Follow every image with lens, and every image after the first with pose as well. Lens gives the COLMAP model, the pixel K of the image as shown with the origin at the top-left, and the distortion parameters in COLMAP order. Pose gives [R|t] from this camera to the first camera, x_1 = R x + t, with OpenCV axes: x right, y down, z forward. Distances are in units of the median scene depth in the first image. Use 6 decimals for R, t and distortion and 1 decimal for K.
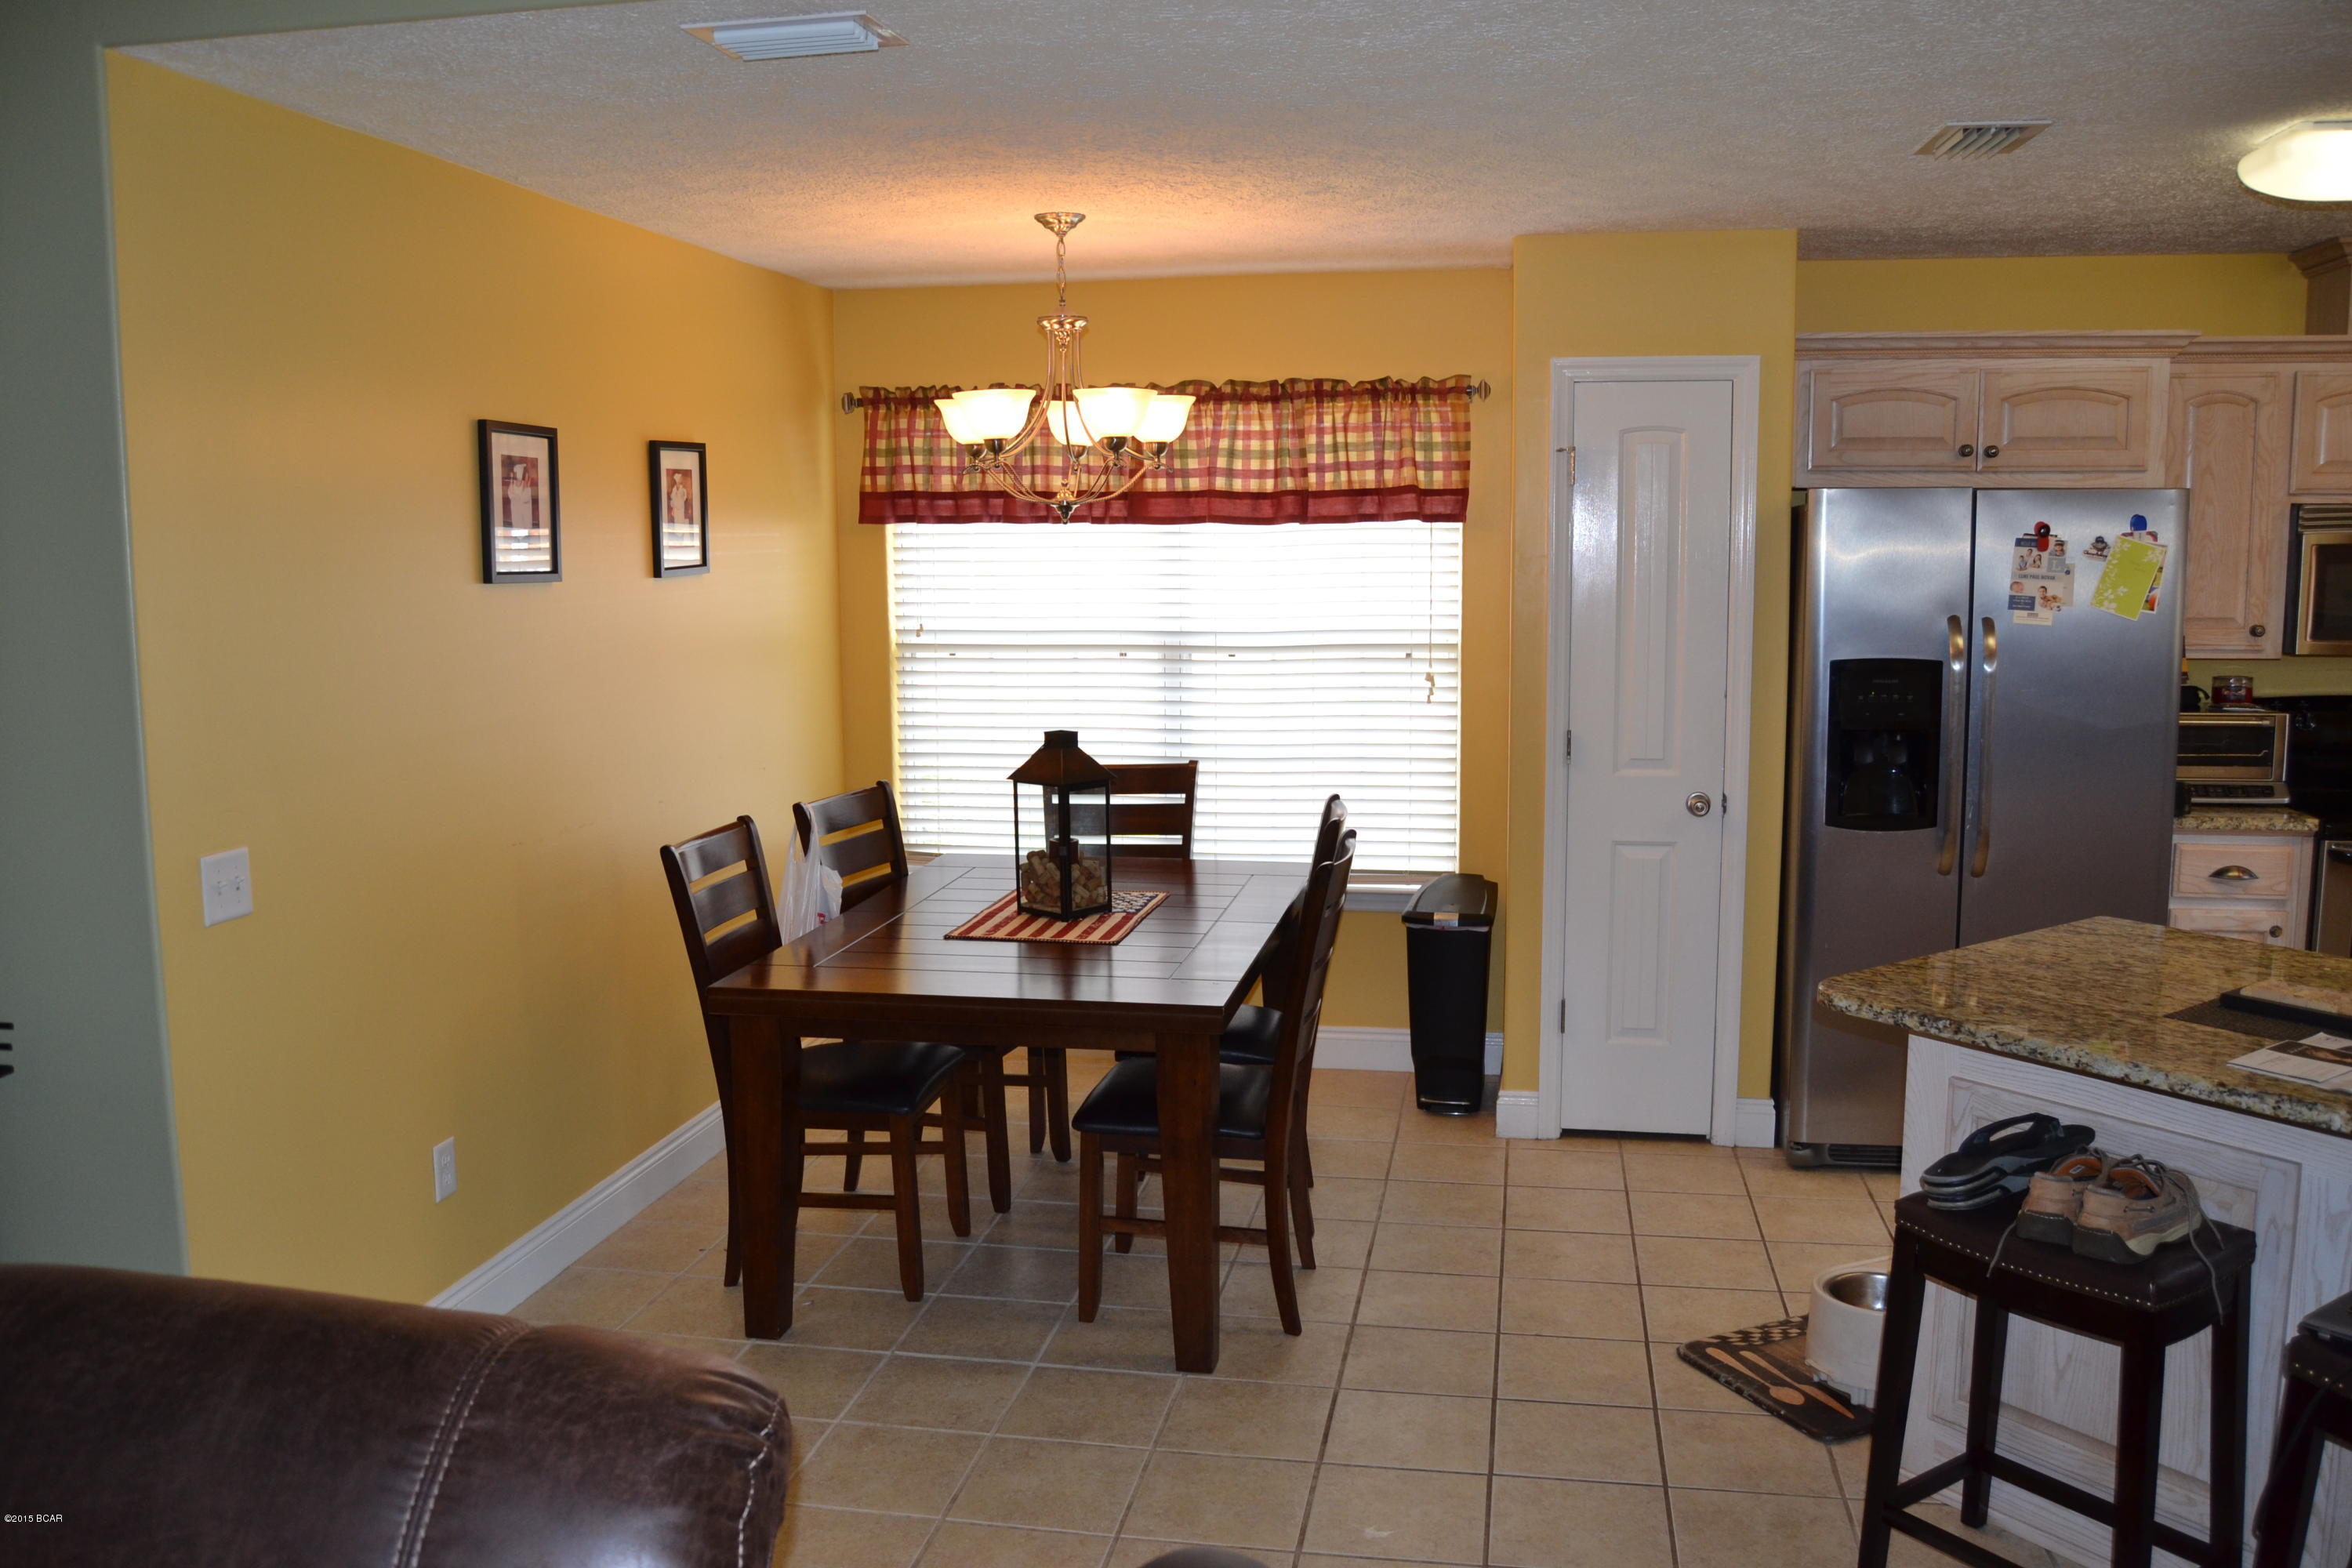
lens RADIAL K [[1809.2, 0, 1185.1], [0, 1809.2, 788.9], [0, 0, 1]] dist [-0.085752, 0.014840]
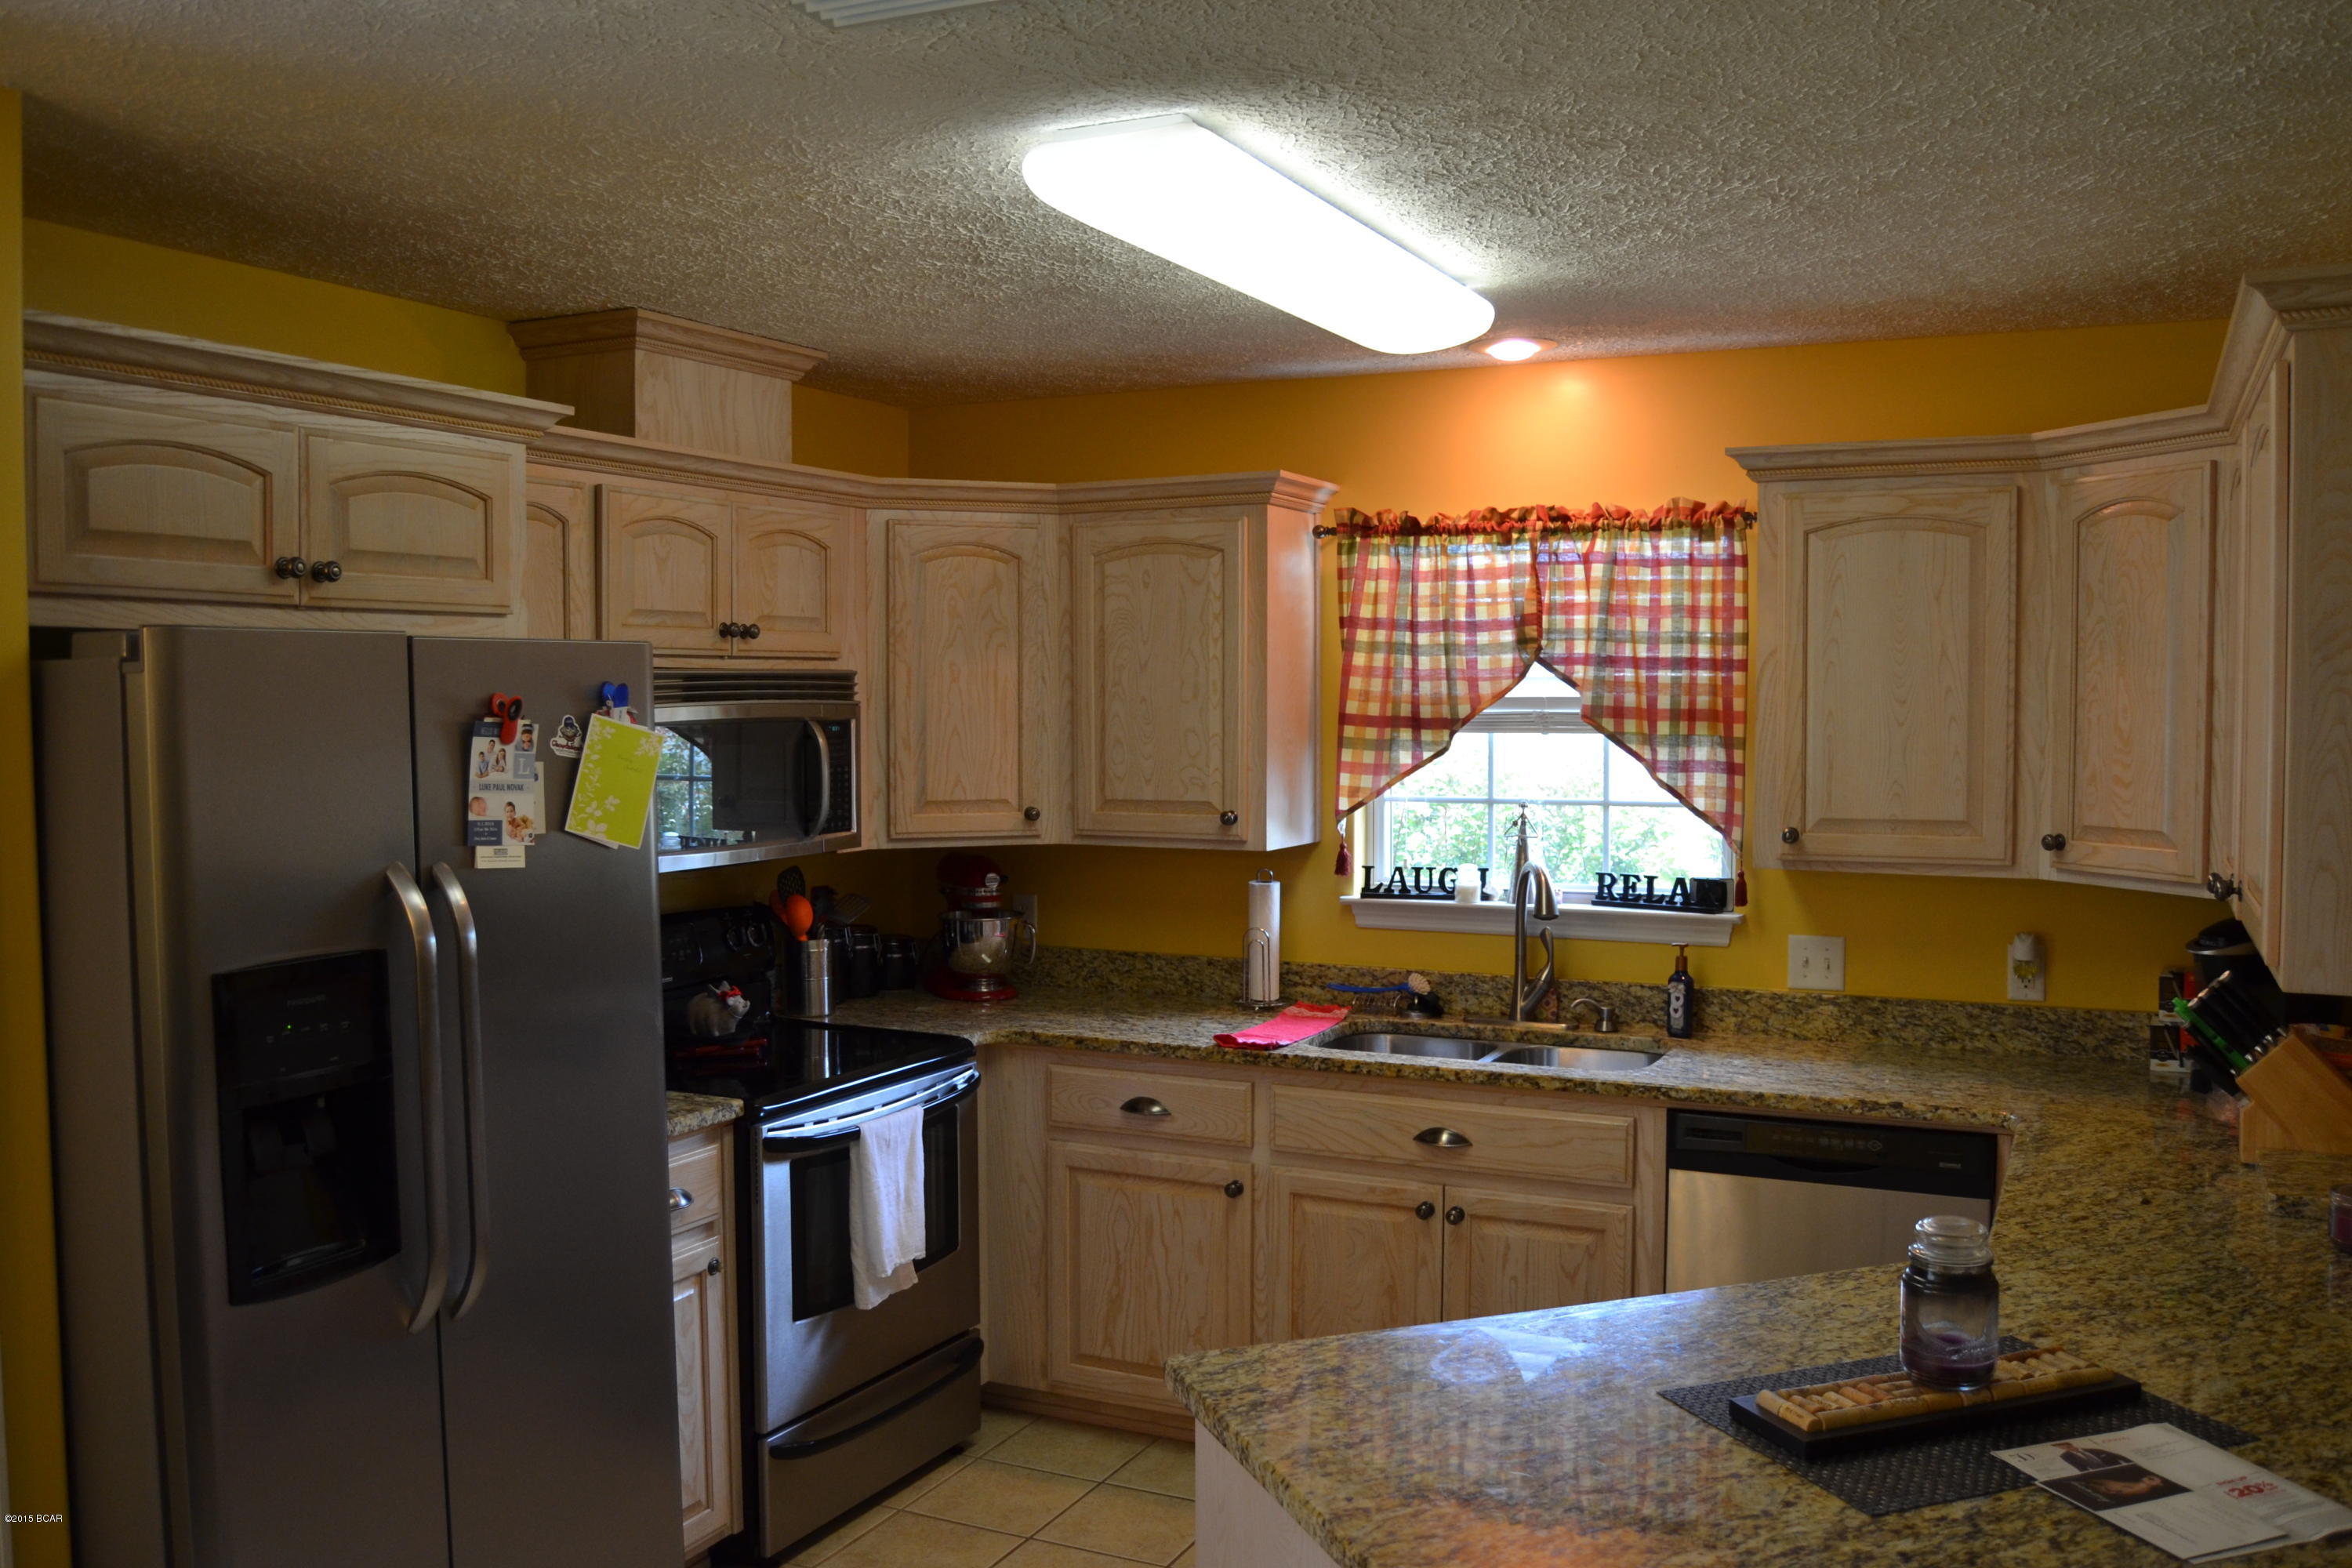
lens RADIAL K [[1976.3, 0, 1173.2], [0, 1976.3, 775.1], [0, 0, 1]] dist [-0.043215, -0.003463]
pose [[0.261709, -0.031365, 0.964637, -0.084708], [0.134658, 0.990883, -0.004315, -0.085673], [-0.955707, 0.131025, 0.263546, 0.580248]]
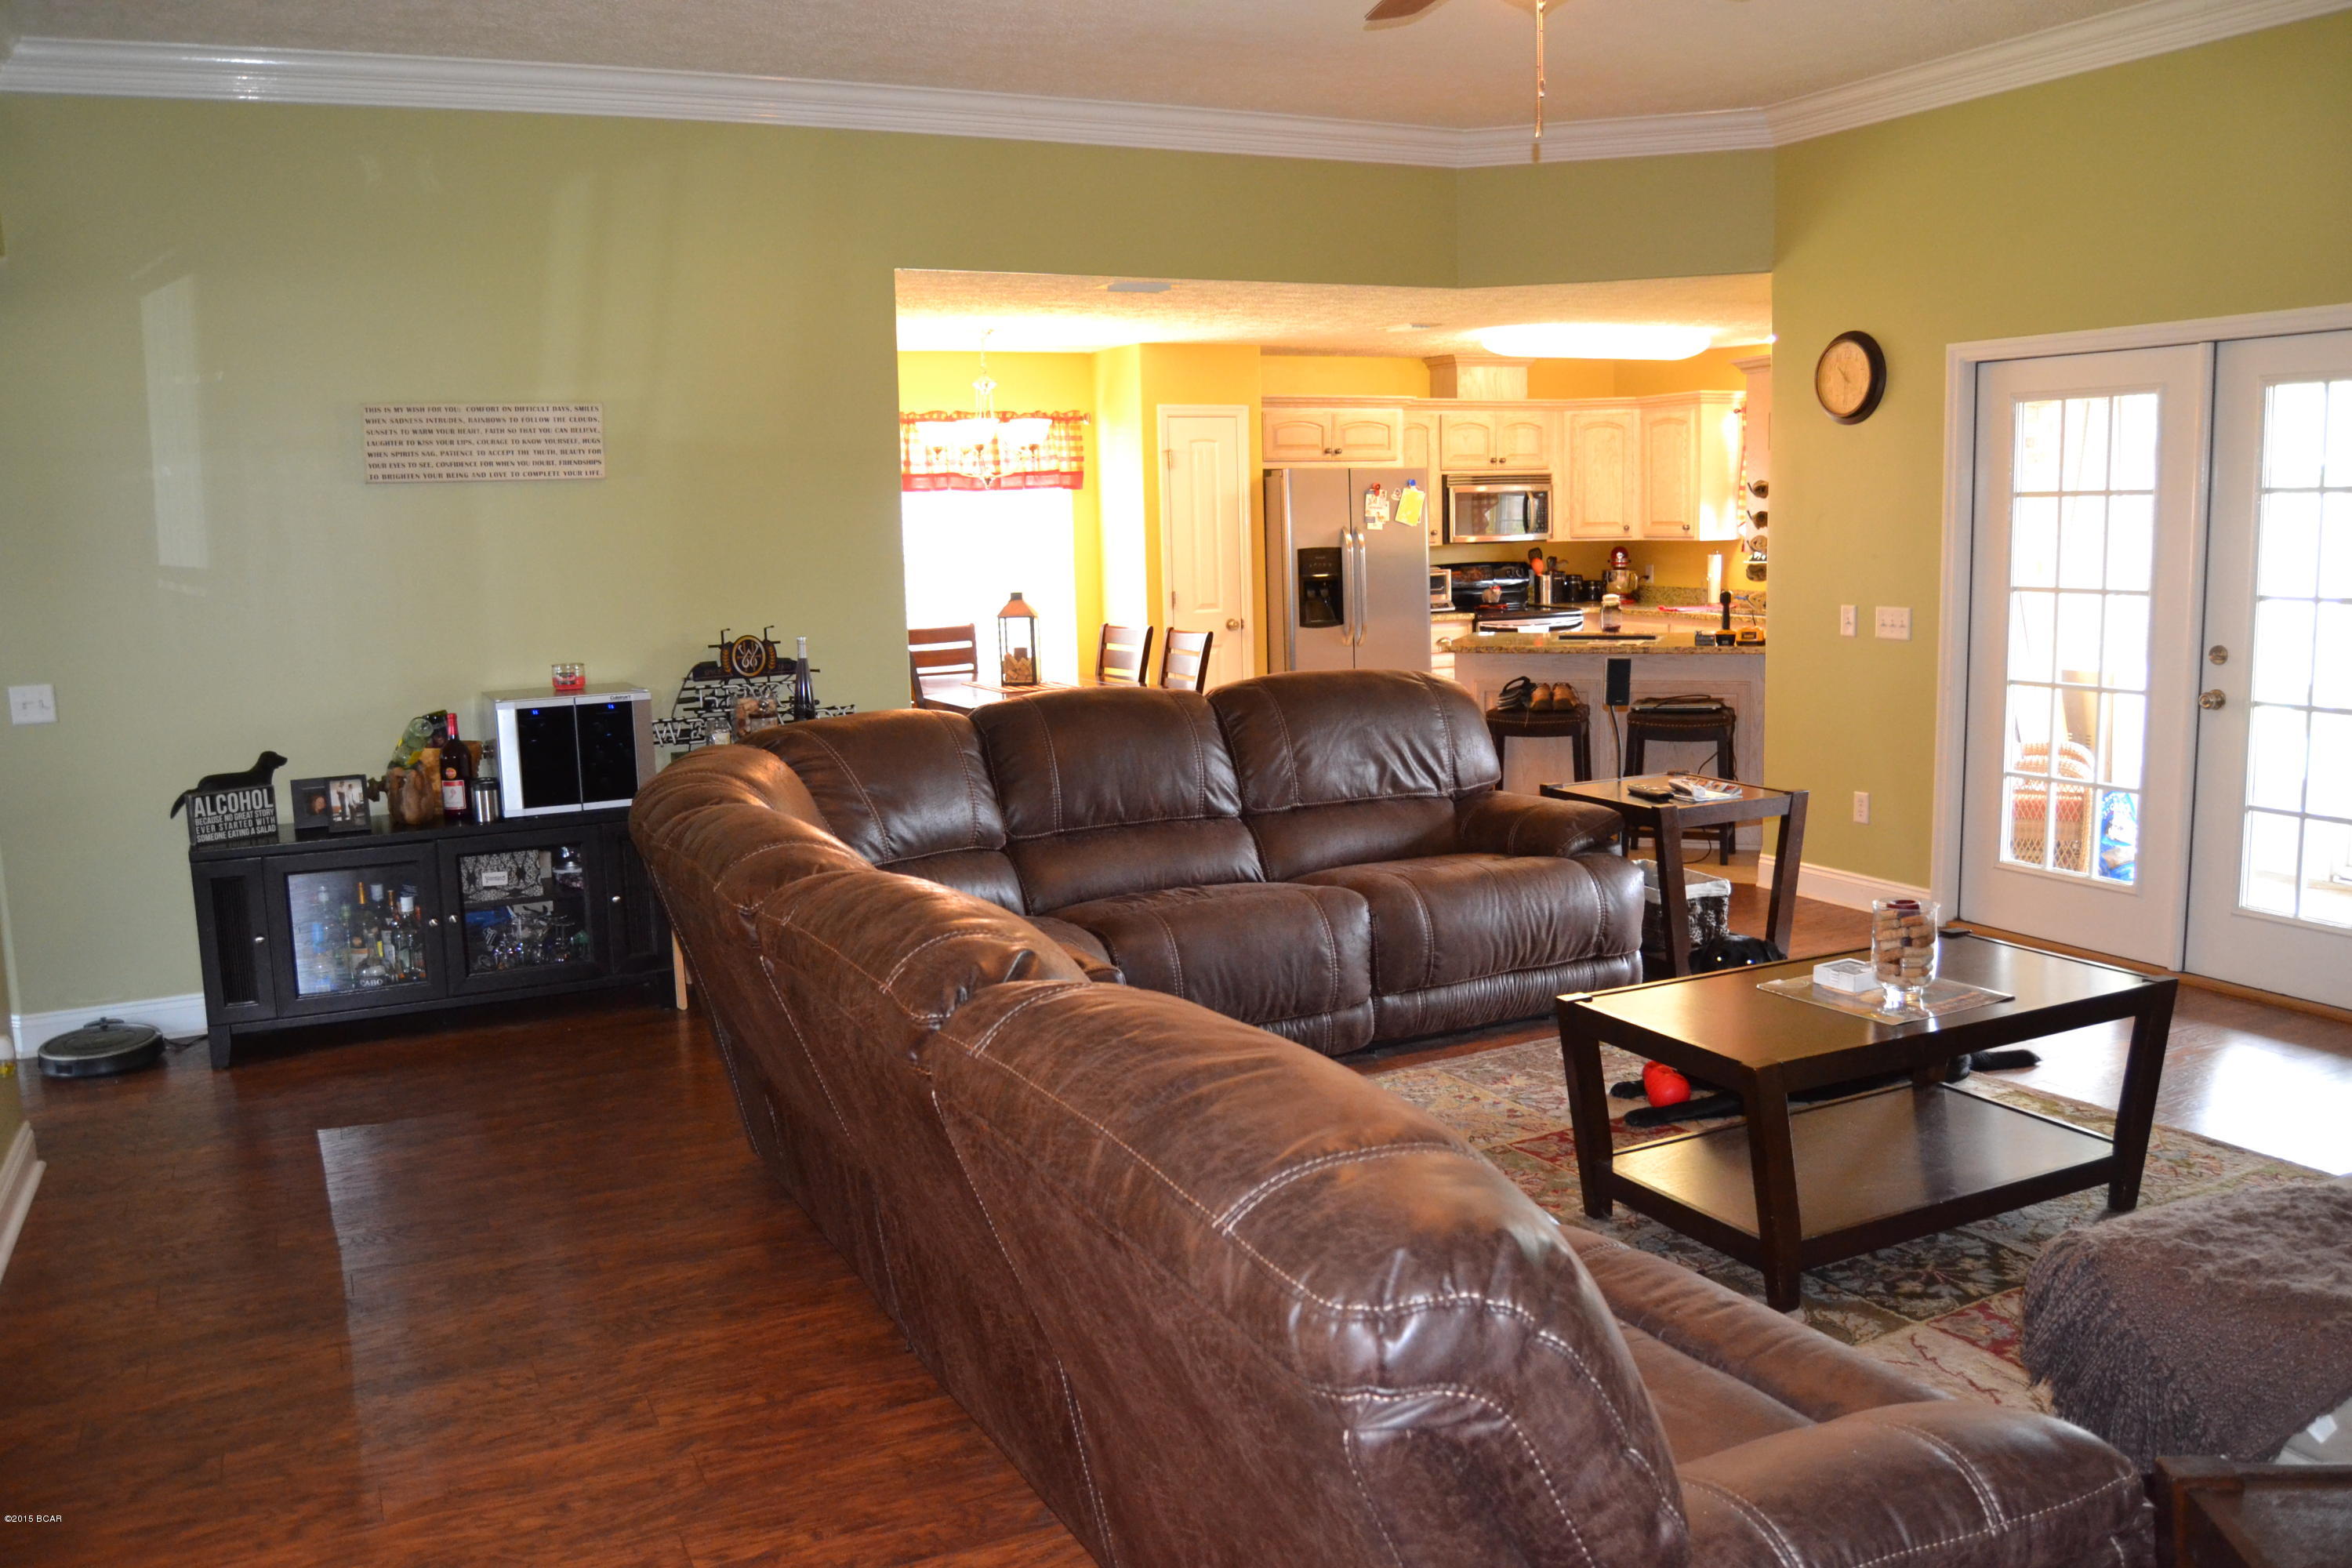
lens RADIAL K [[1809.2, 0, 1161.9], [0, 1809.2, 778.4], [0, 0, 1]] dist [-0.085752, 0.014840]
pose [[0.809471, -0.097029, 0.579087, -1.013176], [0.100561, 0.994589, 0.026080, 0.124075], [-0.578485, 0.037122, 0.814848, -0.633096]]
